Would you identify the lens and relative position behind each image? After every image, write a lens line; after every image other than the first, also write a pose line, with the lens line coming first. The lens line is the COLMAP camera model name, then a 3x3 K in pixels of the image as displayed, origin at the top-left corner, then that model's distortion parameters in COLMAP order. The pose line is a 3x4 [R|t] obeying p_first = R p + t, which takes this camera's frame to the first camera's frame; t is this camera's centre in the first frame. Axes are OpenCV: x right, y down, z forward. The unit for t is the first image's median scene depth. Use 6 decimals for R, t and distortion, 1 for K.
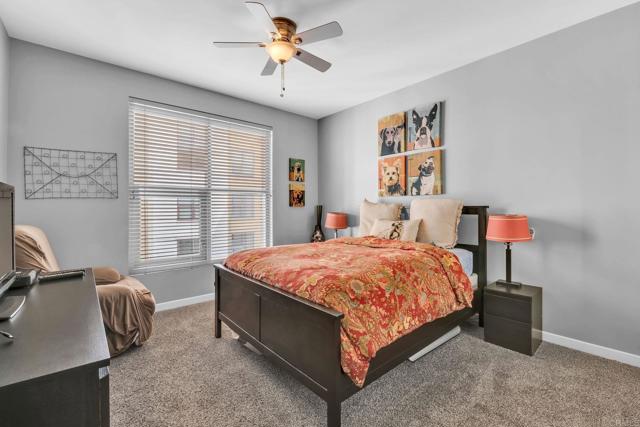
lens RADIAL K [[280.7, 0, 321.5], [0, 280.7, 211.5], [0, 0, 1]] dist [-0.013606, -0.001211]
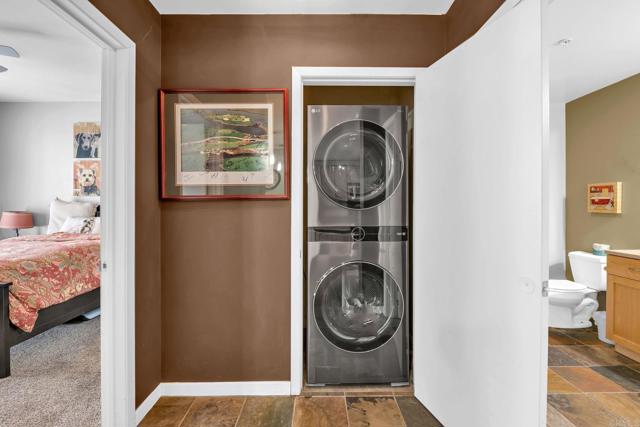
lens RADIAL K [[280.7, 0, 321.3], [0, 280.7, 206.7], [0, 0, 1]] dist [-0.013606, -0.001211]
pose [[0.648837, 0.003494, 0.760919, 0.016956], [0.005773, 0.999938, -0.009514, 0.004715], [-0.760905, 0.010566, 0.648777, -0.515243]]
